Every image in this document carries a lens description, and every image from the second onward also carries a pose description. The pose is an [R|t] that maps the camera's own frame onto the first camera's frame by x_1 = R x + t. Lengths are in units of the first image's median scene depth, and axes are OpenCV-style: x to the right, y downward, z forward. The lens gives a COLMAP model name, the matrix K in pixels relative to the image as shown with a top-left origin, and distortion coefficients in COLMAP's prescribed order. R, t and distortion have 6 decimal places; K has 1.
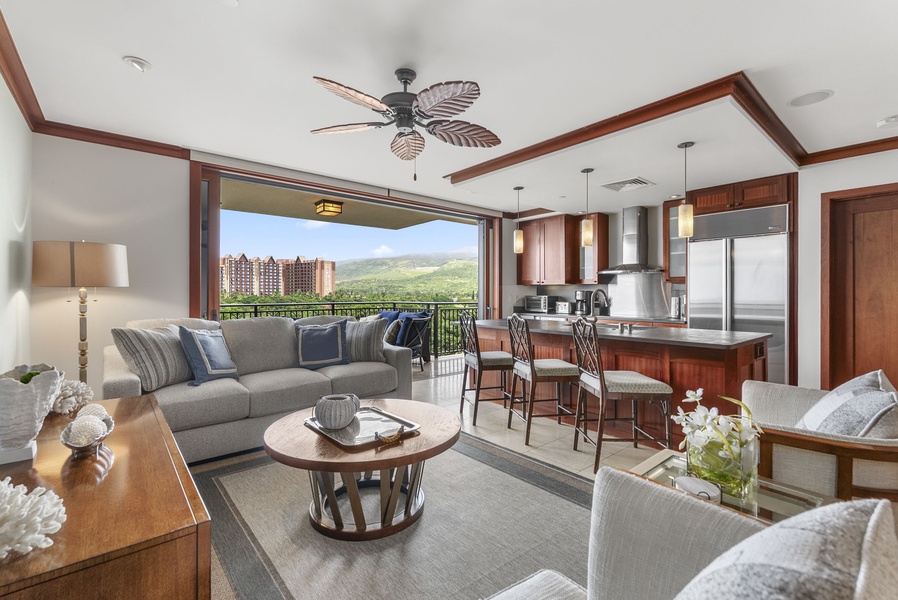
lens RADIAL K [[404.0, 0, 453.8], [0, 404.0, 295.9], [0, 0, 1]] dist [-0.009250, -0.000131]
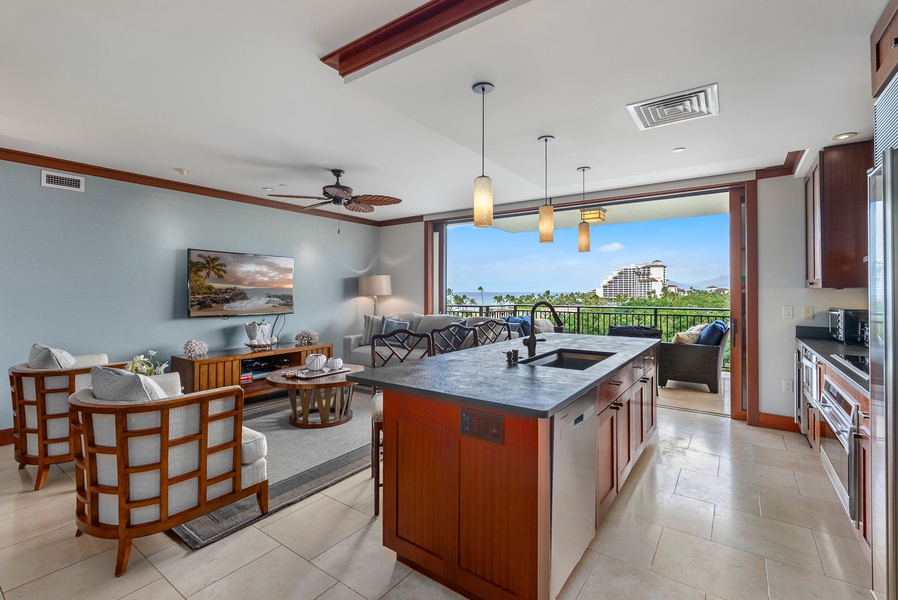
lens RADIAL K [[407.1, 0, 445.8], [0, 407.1, 287.1], [0, 0, 1]] dist [-0.001117, -0.000282]
pose [[0.231961, -0.010718, -0.972666, 0.642368], [-0.005503, 0.999909, -0.012331, -0.019743], [0.972710, 0.008213, 0.231881, 0.414976]]
